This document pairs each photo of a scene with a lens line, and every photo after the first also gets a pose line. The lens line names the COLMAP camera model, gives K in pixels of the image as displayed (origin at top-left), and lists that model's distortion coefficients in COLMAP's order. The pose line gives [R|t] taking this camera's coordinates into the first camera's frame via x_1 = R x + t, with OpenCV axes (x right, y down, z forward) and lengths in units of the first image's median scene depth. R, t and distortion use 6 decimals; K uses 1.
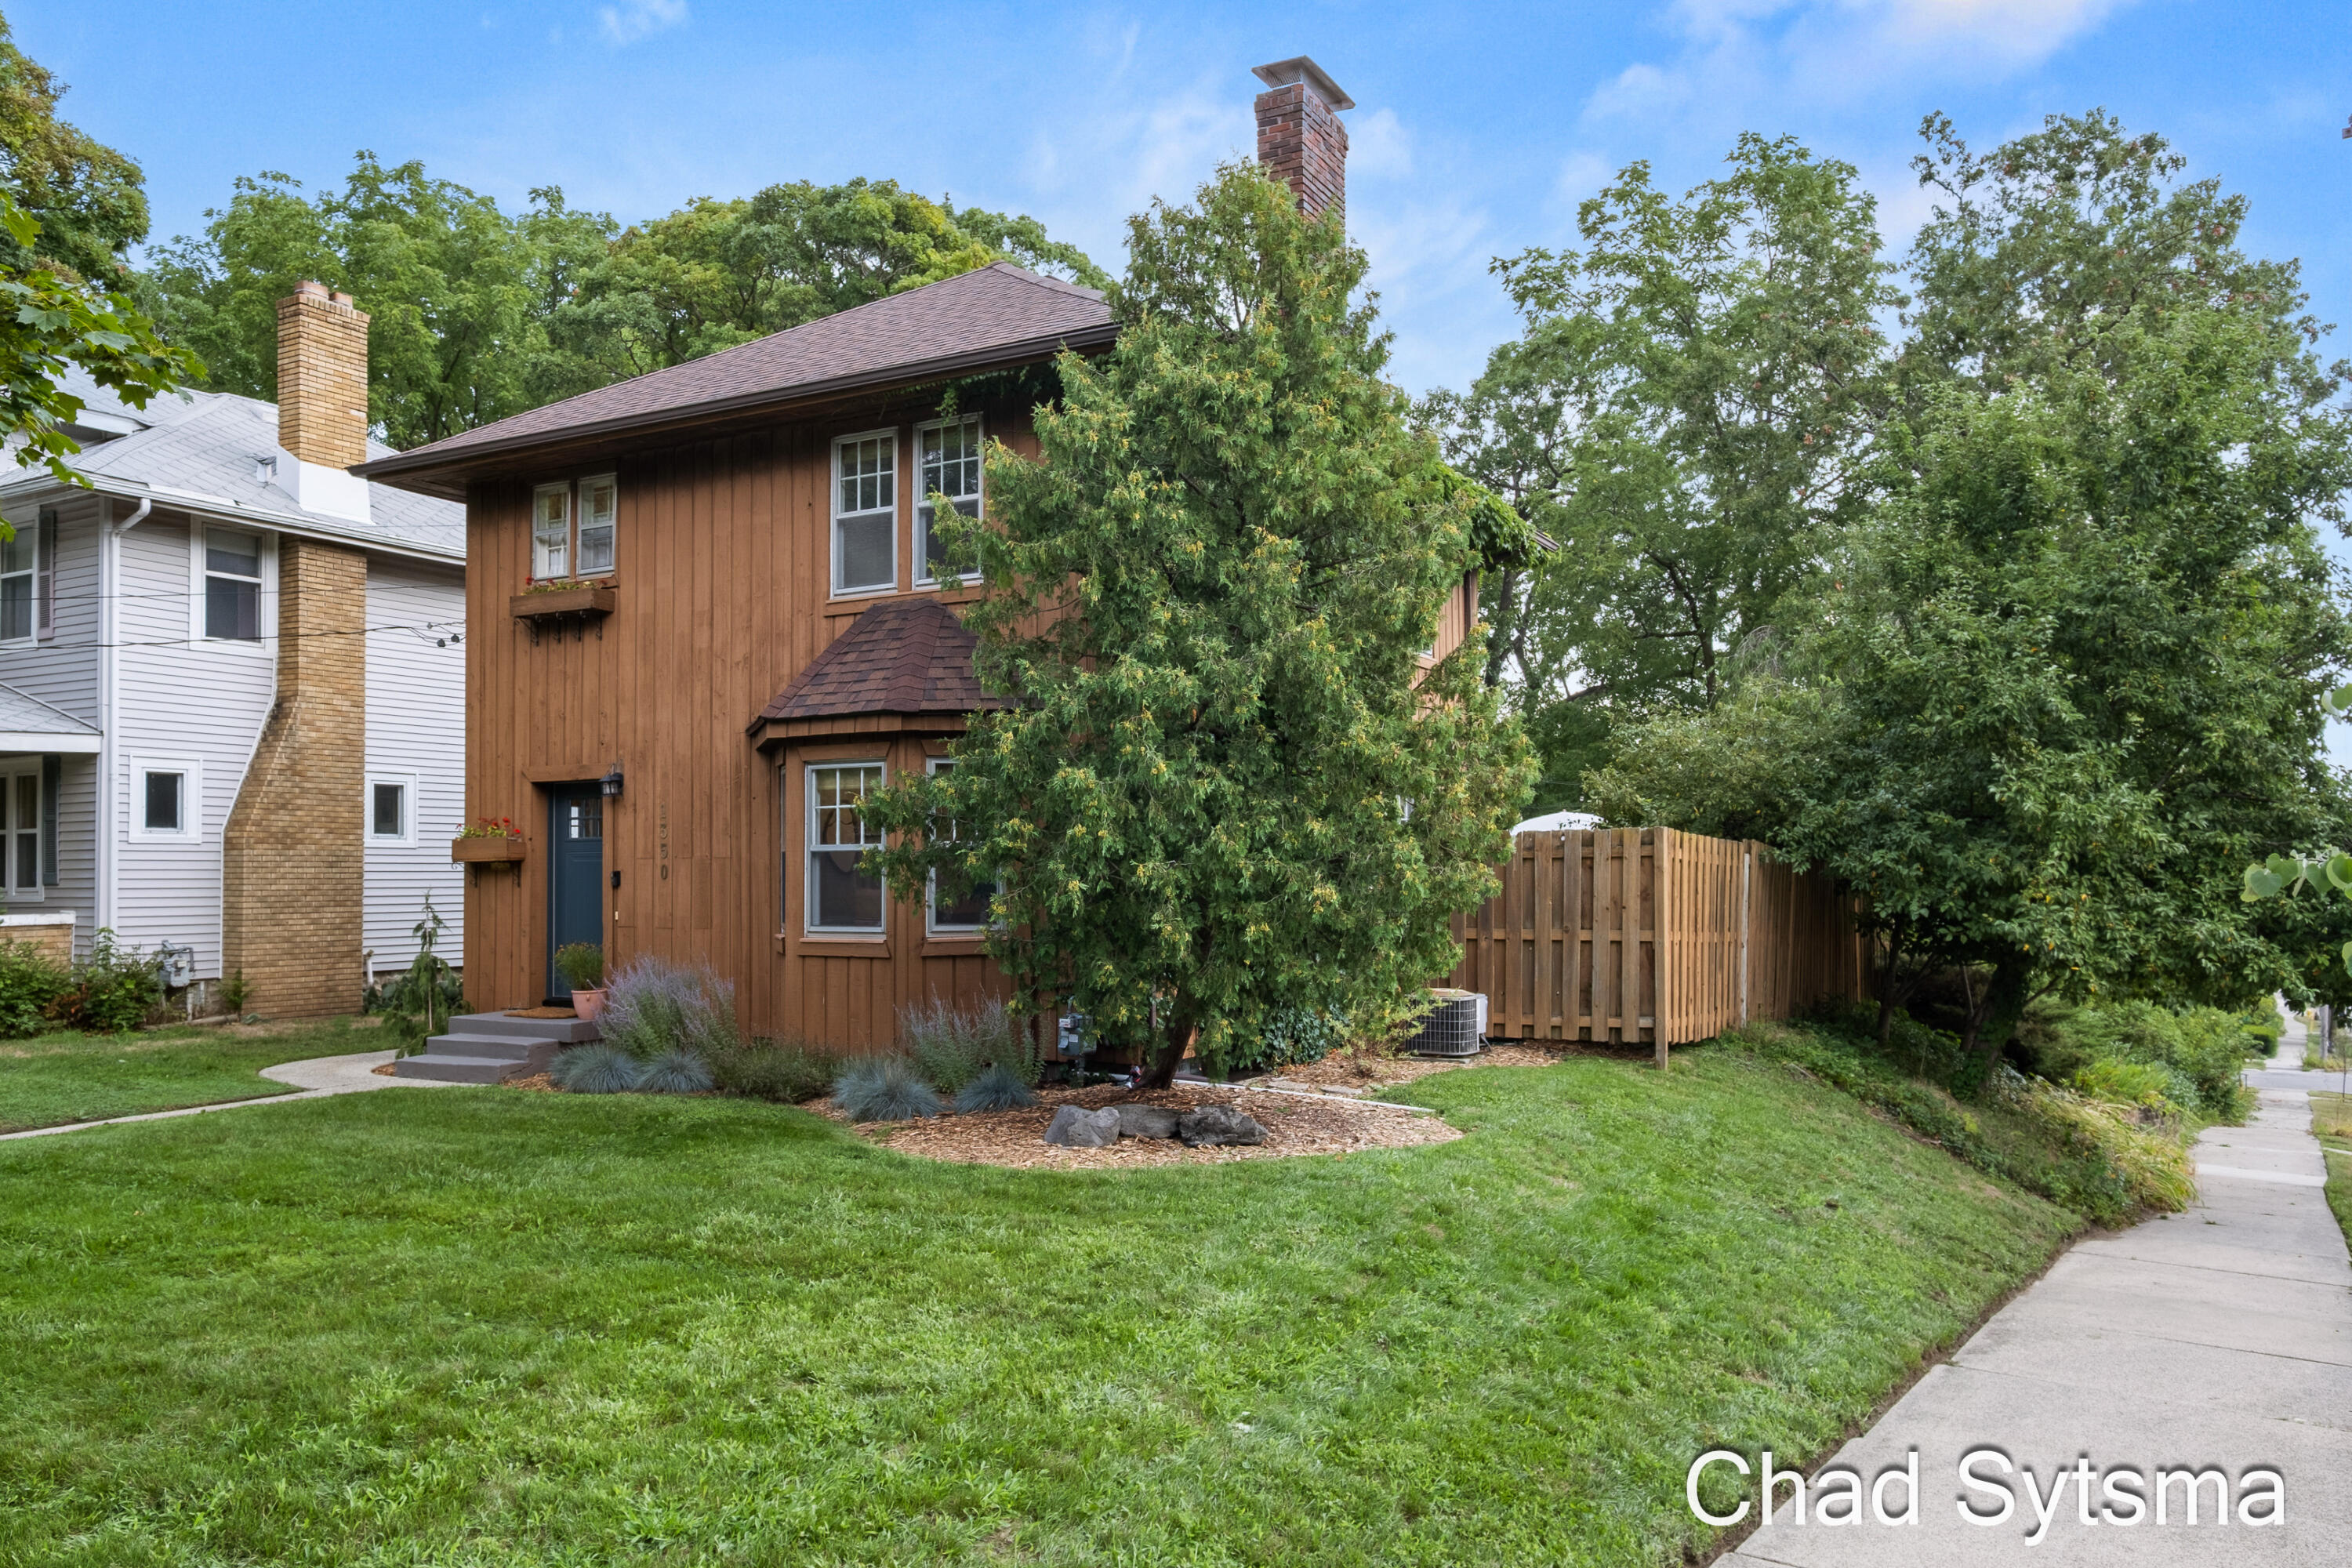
lens RADIAL K [[1704.4, 0, 1177.0], [0, 1704.4, 830.5], [0, 0, 1]] dist [-0.000721, 0.000785]
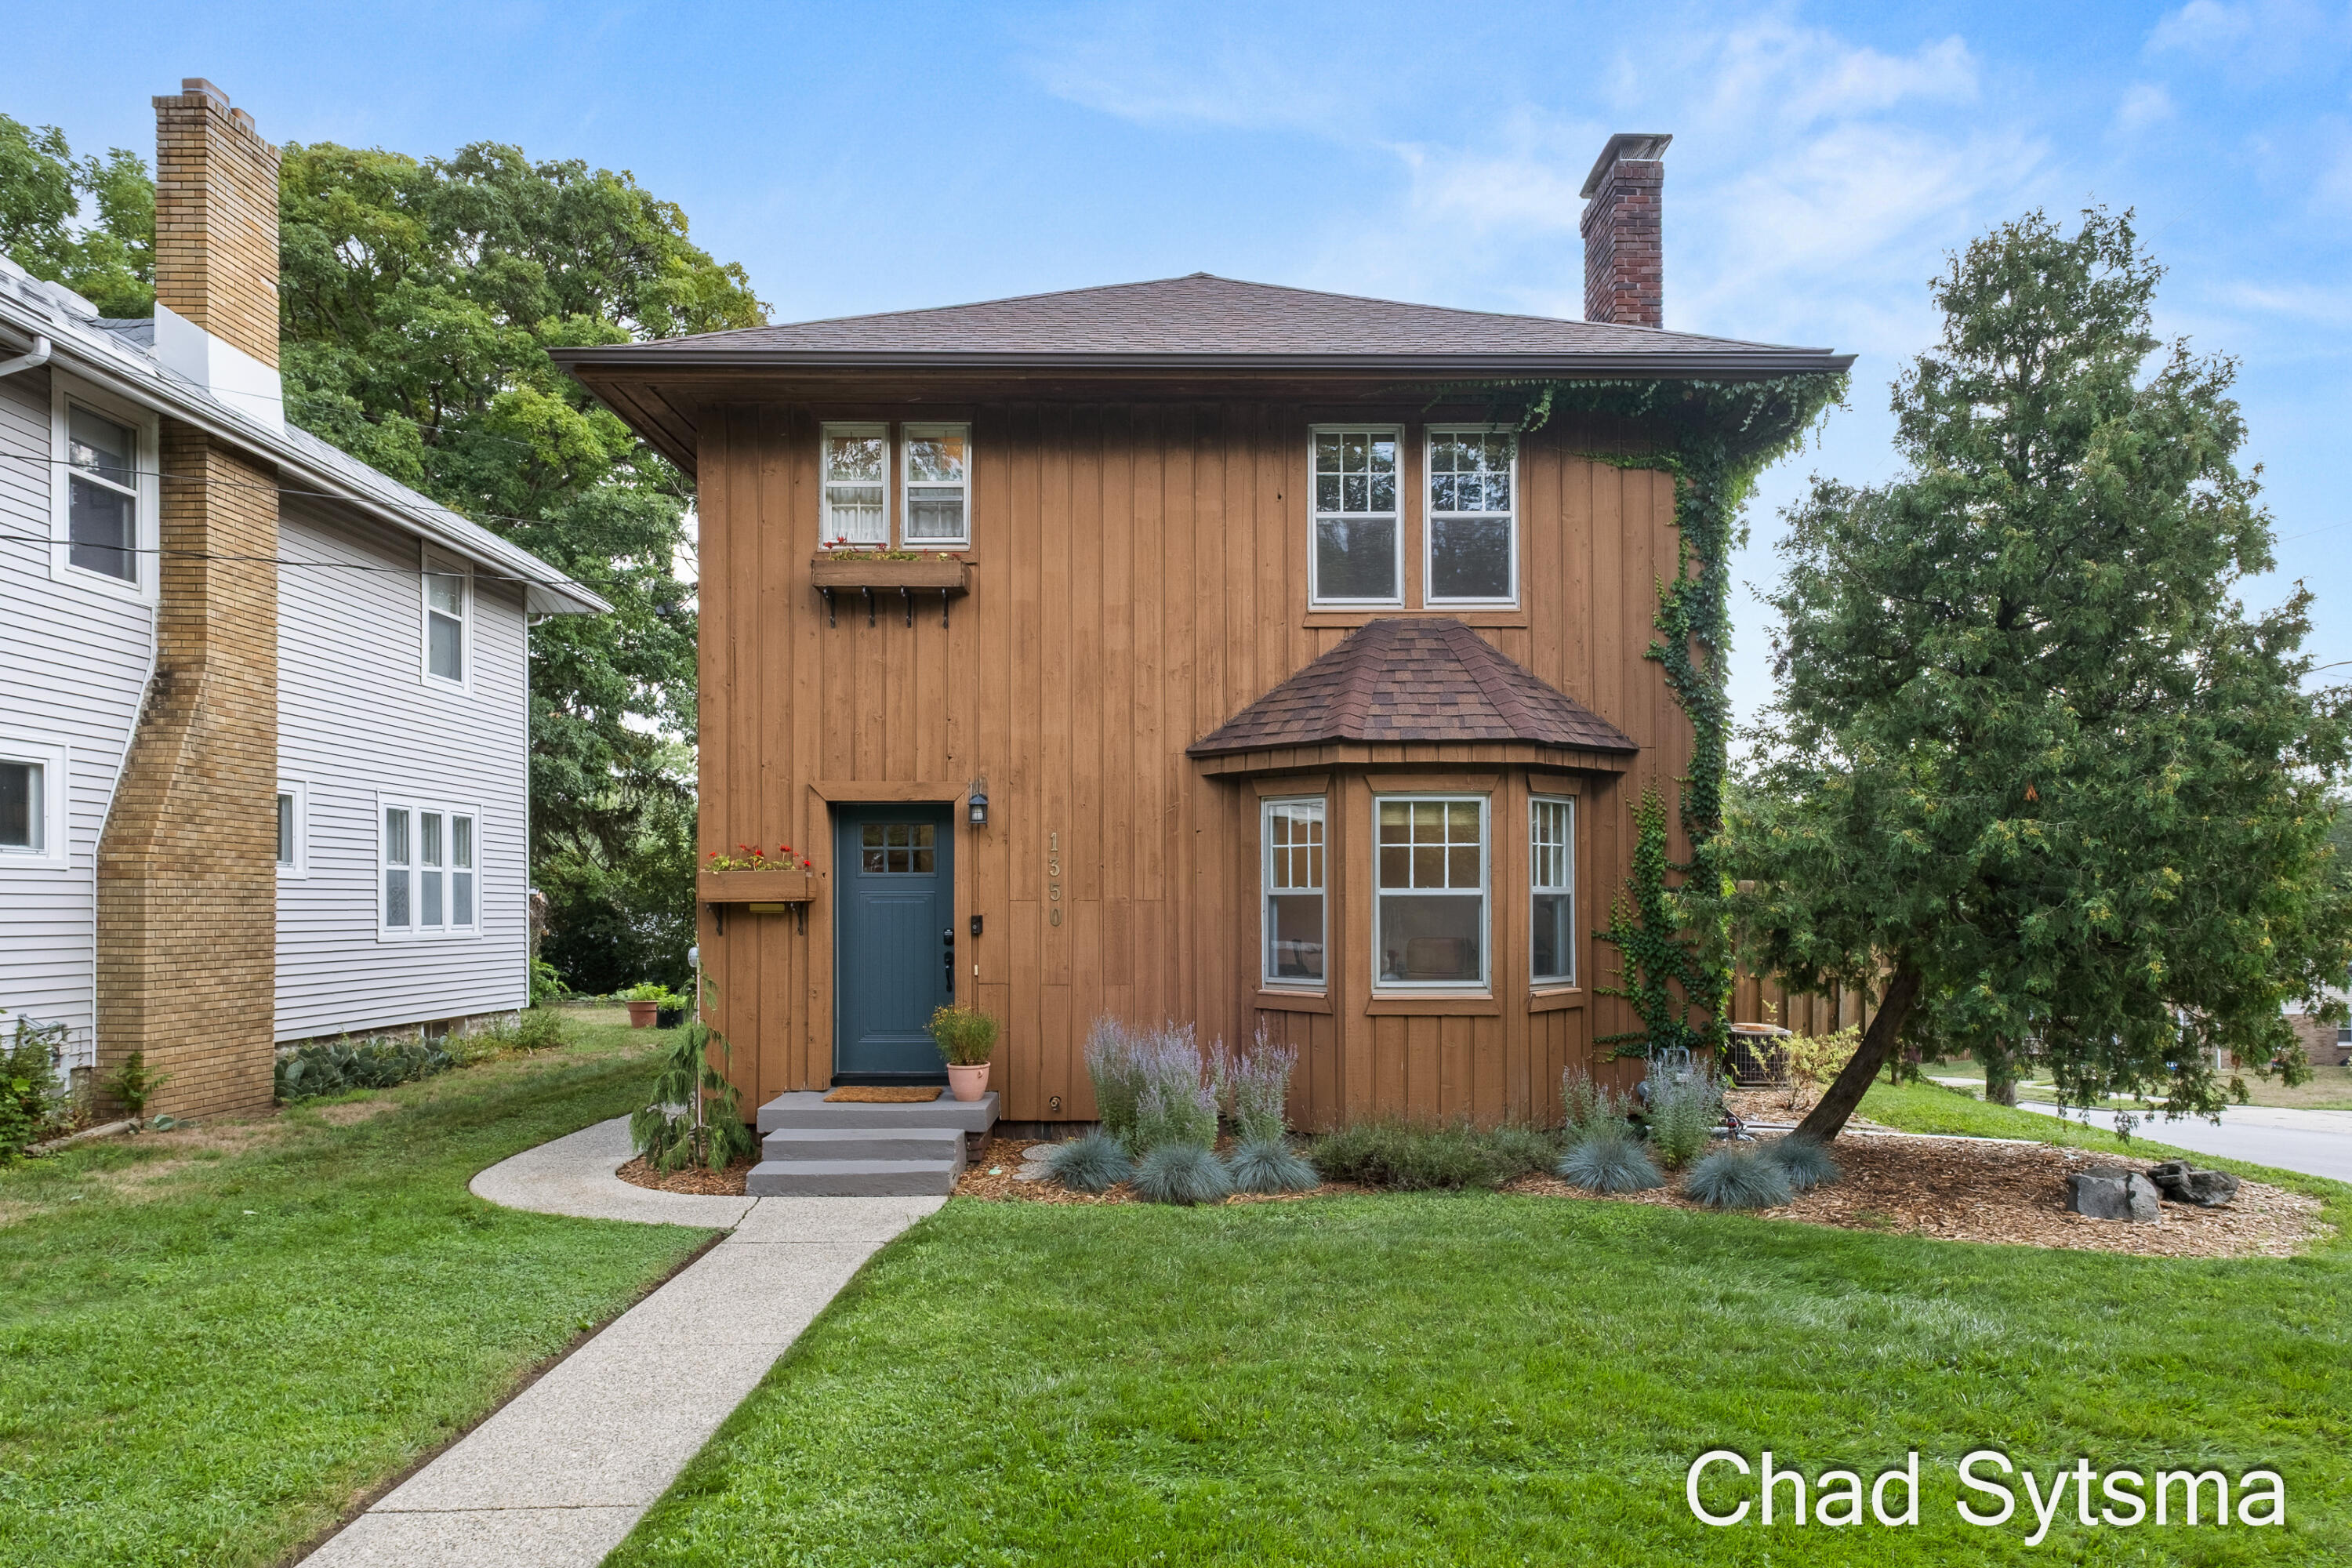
lens RADIAL K [[1366.4, 0, 1216.0], [0, 1366.4, 909.4], [0, 0, 1]] dist [-0.003586, -0.000137]
pose [[0.870431, 0.005217, 0.492264, -0.557902], [-0.017675, 0.999630, 0.020658, 0.005675], [-0.491974, -0.026682, 0.870201, 0.382776]]
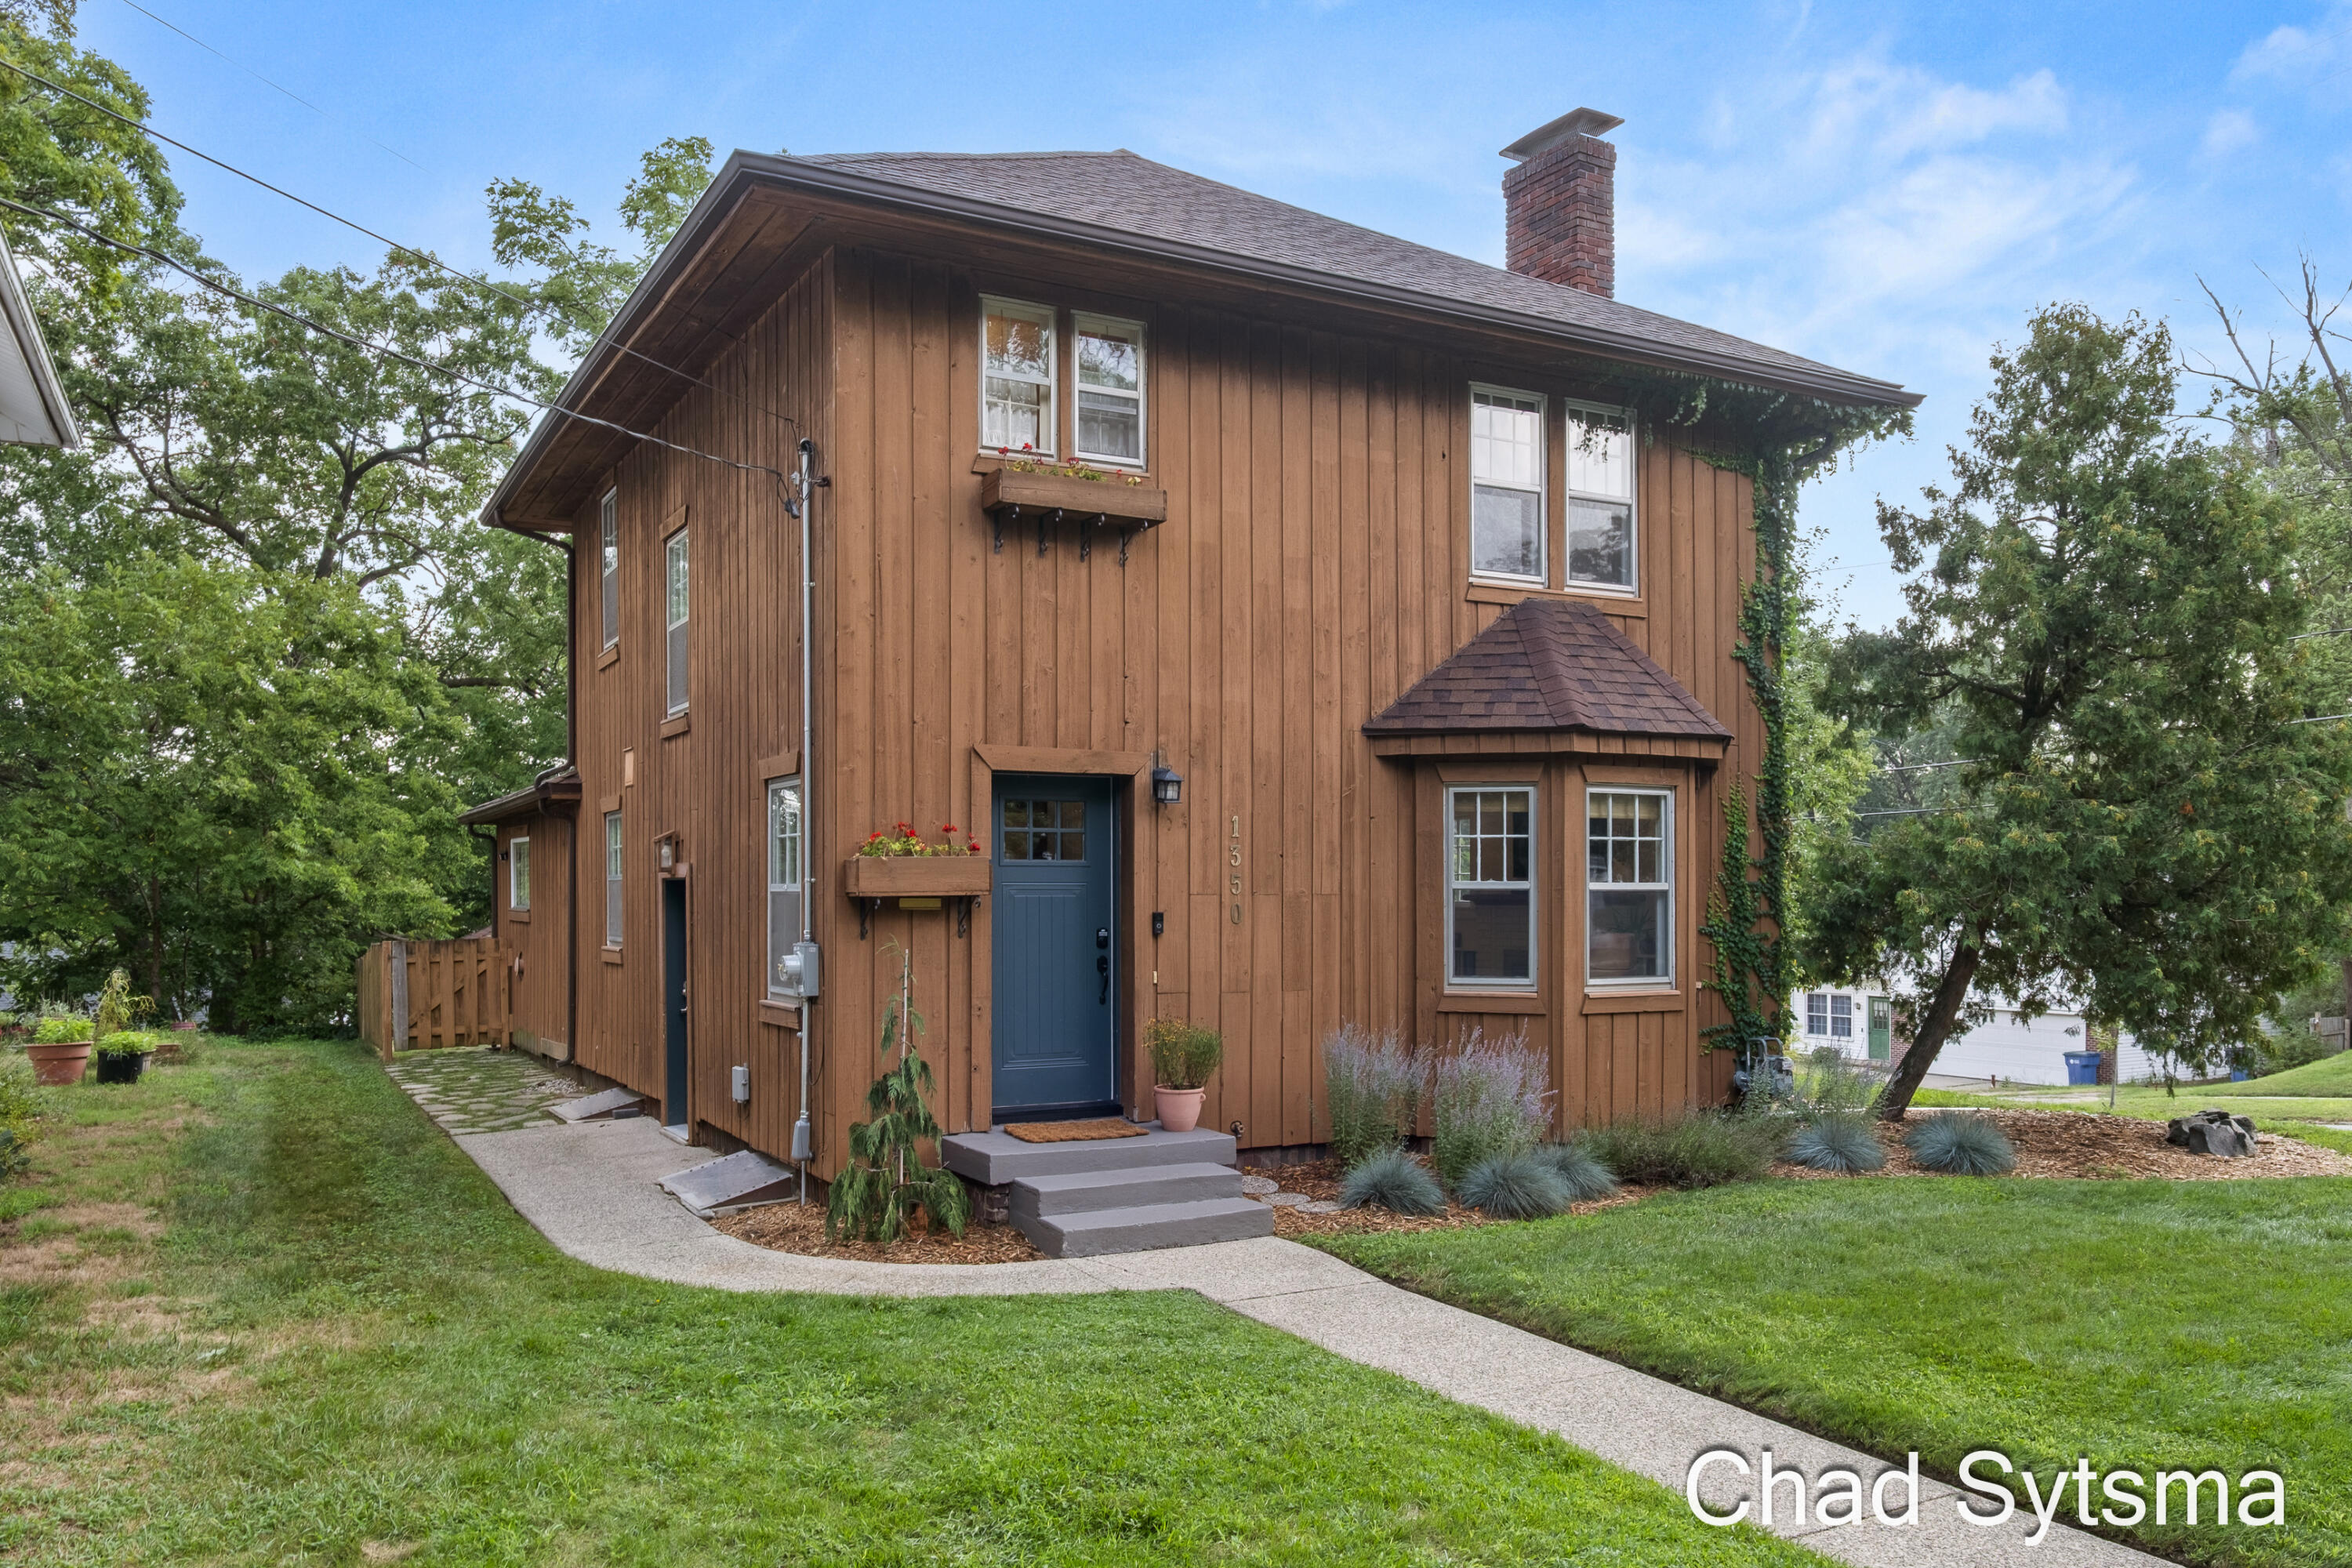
lens RADIAL K [[1716.4, 0, 1171.6], [0, 1716.4, 918.7], [0, 0, 1]] dist [-0.006318, -0.002142]
pose [[0.541476, -0.004161, 0.840706, -0.917175], [-0.024966, 0.999467, 0.021027, 0.012150], [-0.840345, -0.032375, 0.541084, 0.631298]]
